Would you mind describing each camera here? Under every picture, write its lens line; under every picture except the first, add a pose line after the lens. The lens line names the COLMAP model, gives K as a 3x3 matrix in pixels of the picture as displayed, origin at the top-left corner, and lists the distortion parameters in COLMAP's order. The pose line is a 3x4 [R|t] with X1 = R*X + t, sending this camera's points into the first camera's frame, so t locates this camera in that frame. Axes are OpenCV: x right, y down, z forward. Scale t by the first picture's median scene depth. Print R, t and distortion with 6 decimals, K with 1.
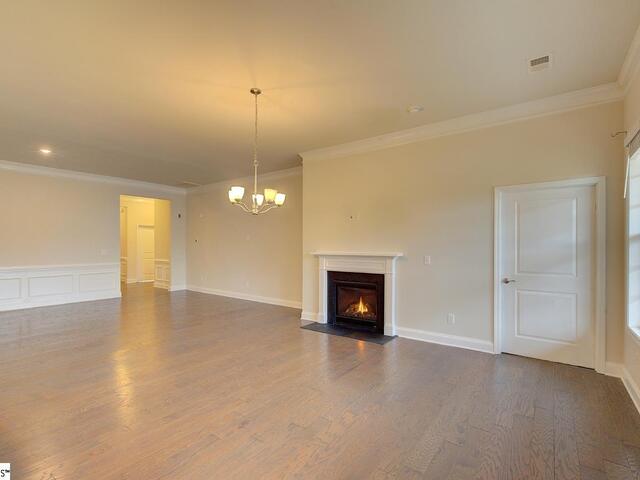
lens RADIAL K [[308.6, 0, 321.8], [0, 308.6, 244.0], [0, 0, 1]] dist [-0.001609, 0.000308]
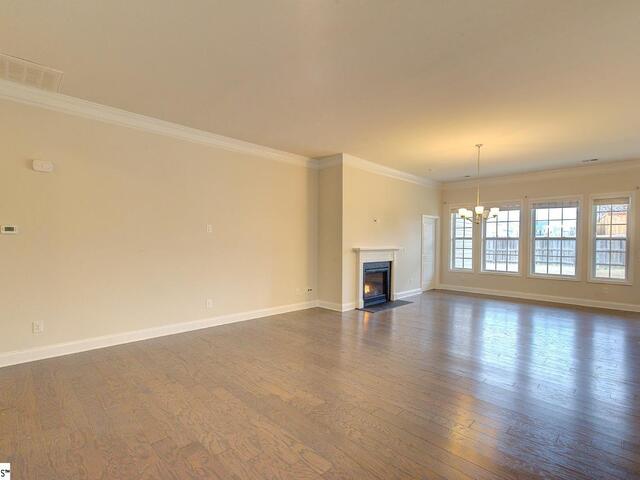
lens RADIAL K [[311.1, 0, 320.7], [0, 311.1, 245.2], [0, 0, 1]] dist [-0.015930, -0.000216]
pose [[0.162293, -0.007199, 0.986716, -1.236006], [-0.004856, 0.999955, 0.008095, 0.009221], [-0.986731, -0.006105, 0.162251, 0.998275]]
